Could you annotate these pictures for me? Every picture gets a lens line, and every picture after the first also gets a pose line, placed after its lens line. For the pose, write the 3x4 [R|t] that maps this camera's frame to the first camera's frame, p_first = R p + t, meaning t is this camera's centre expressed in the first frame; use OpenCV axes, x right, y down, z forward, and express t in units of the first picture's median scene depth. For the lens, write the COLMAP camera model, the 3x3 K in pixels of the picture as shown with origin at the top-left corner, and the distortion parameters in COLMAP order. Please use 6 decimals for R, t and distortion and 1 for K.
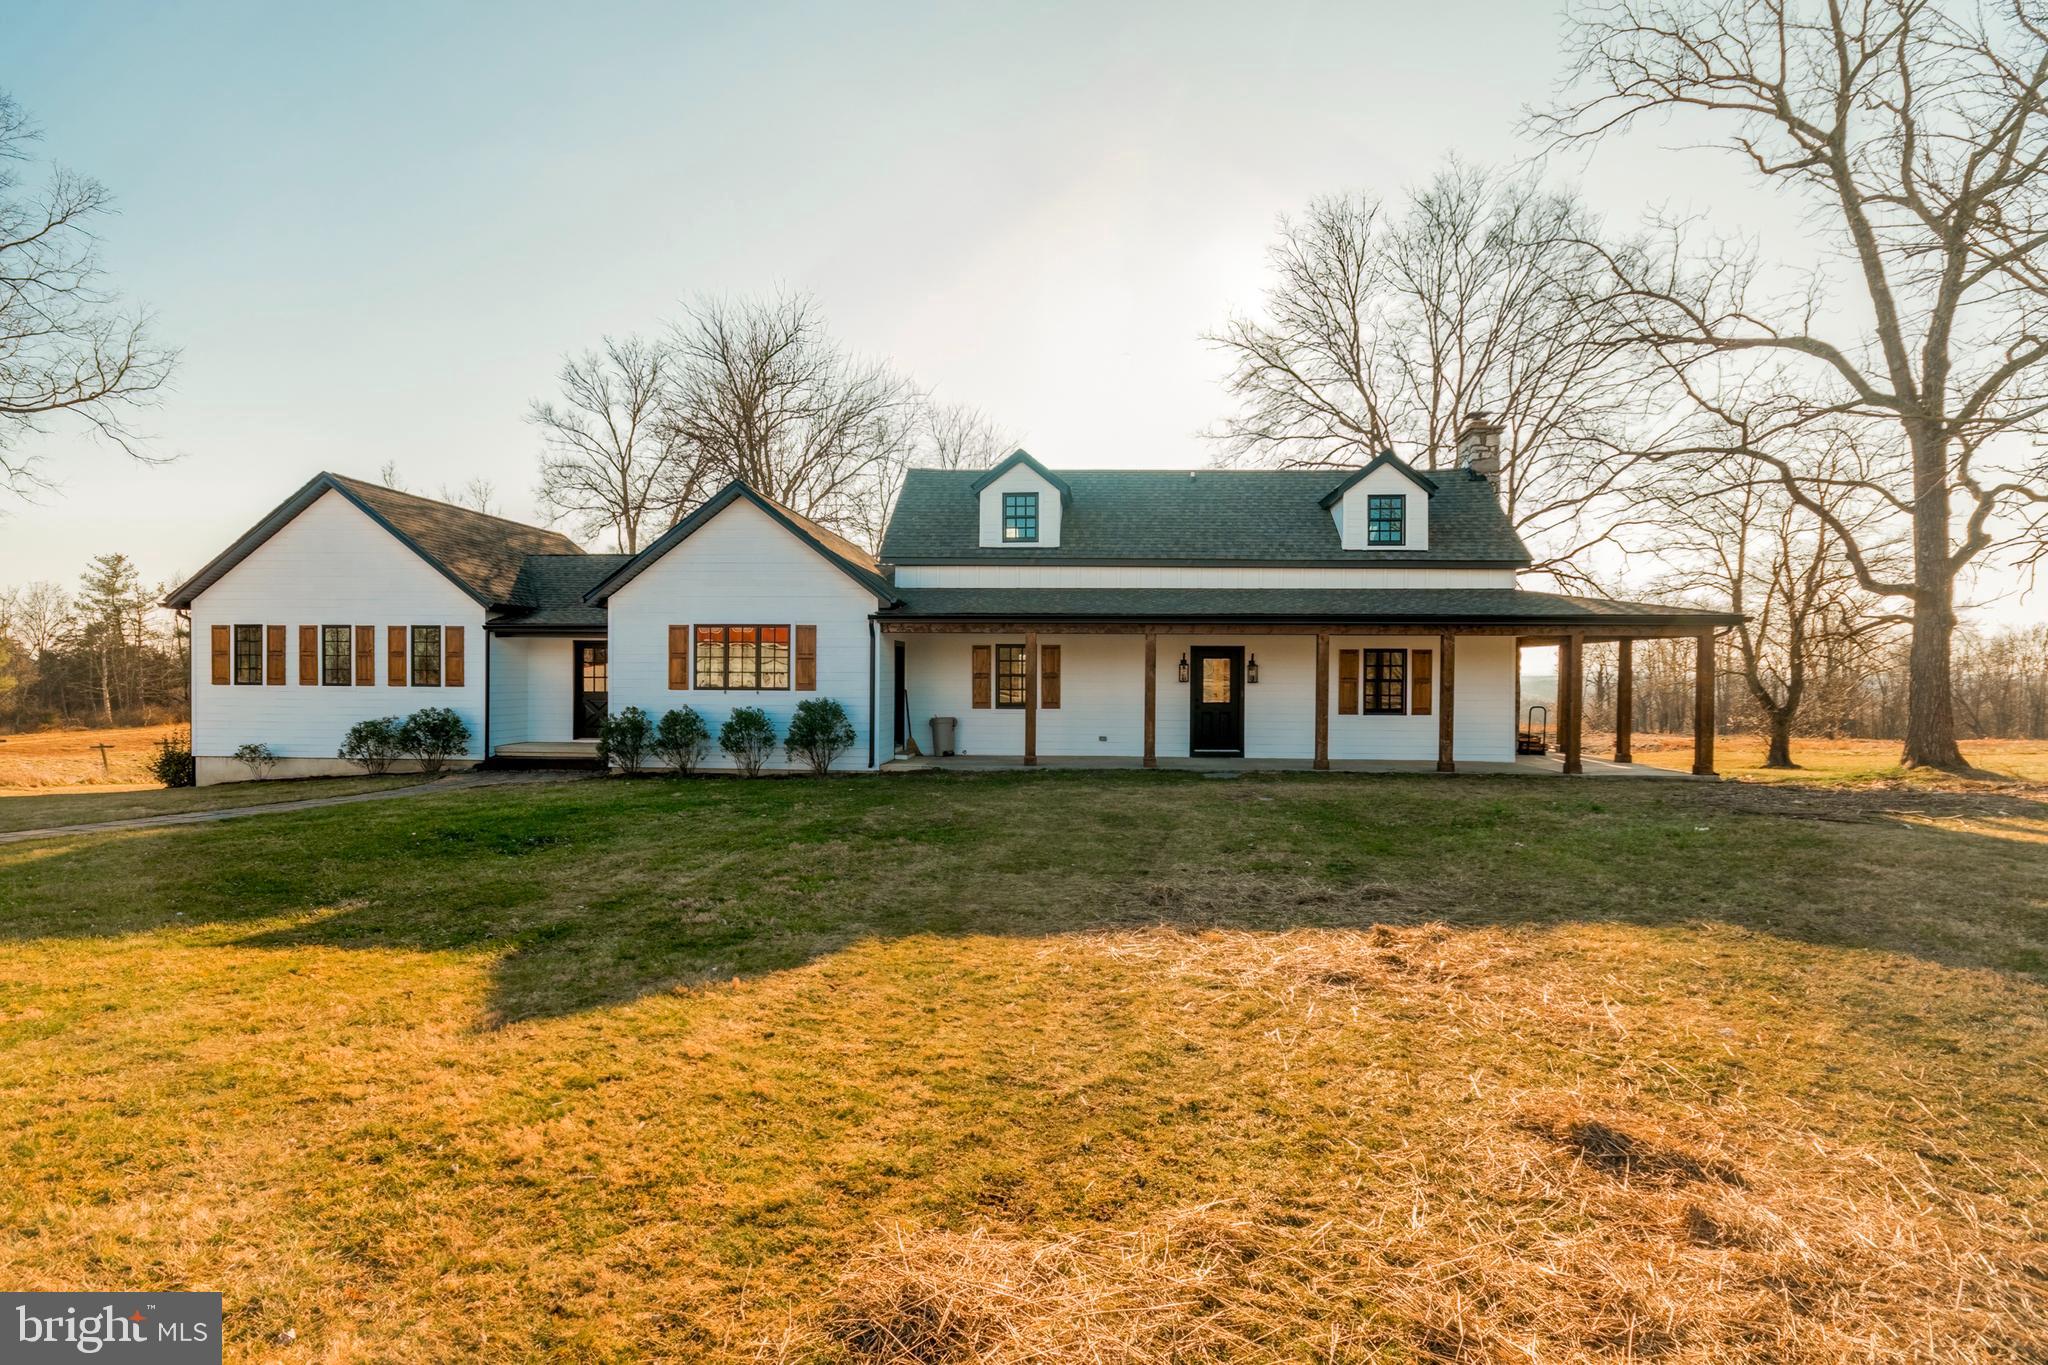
lens RADIAL K [[1050.8, 0, 1024.1], [0, 1050.8, 679.2], [0, 0, 1]] dist [0.002567, 0.000309]
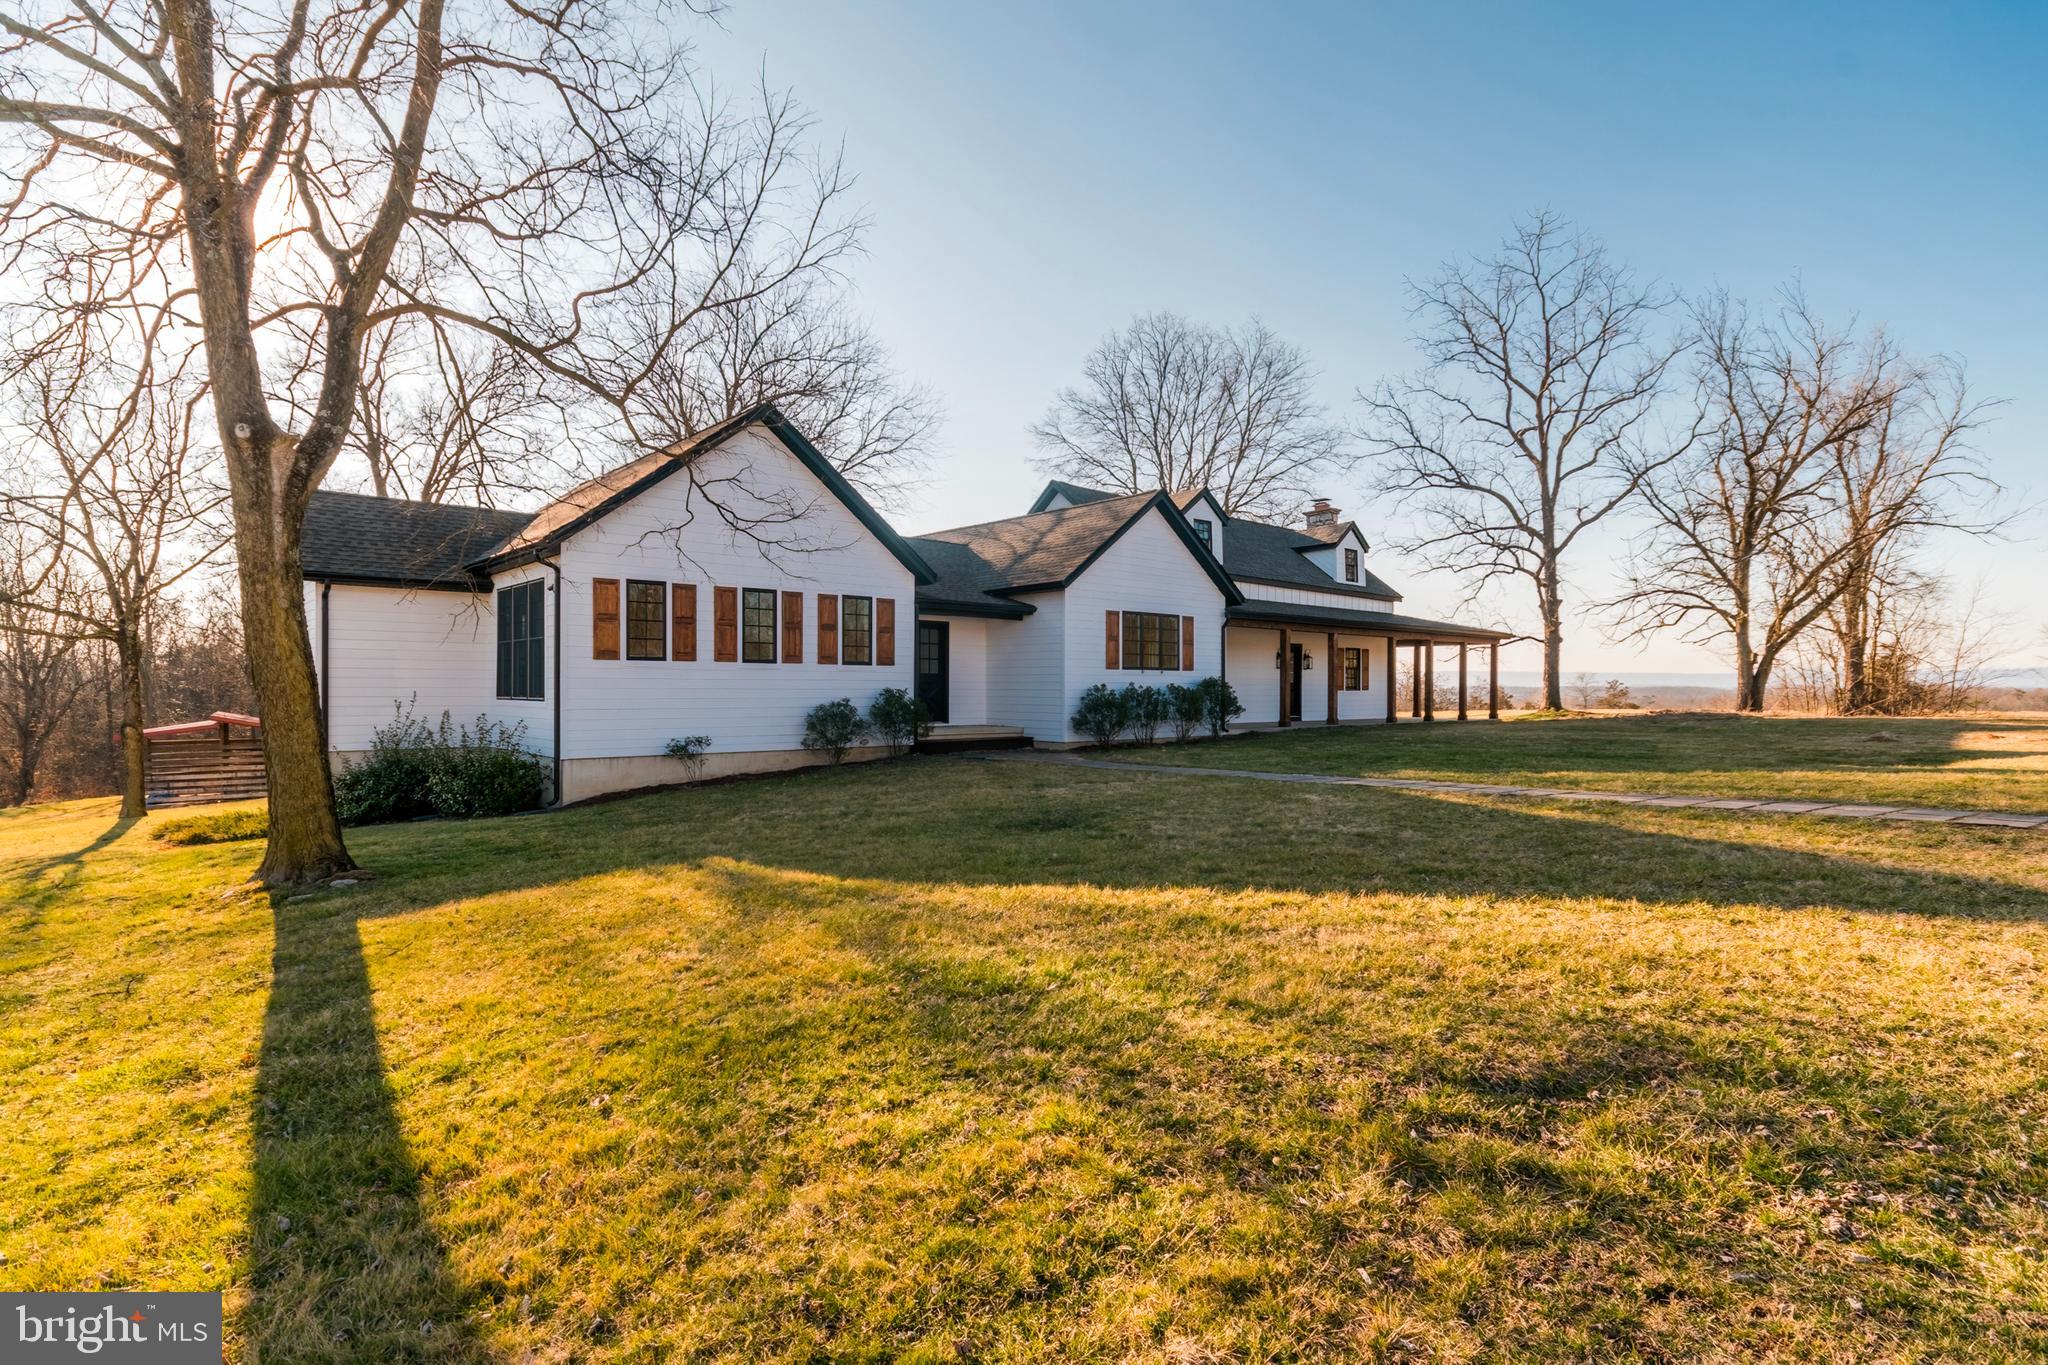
lens RADIAL K [[1050.8, 0, 1023.7], [0, 1050.8, 688.8], [0, 0, 1]] dist [0.002567, 0.000309]
pose [[0.690378, -0.005593, 0.723427, -1.098607], [0.008478, 0.999964, -0.000360, 0.027844], [-0.723399, 0.006382, 0.690401, 0.292116]]
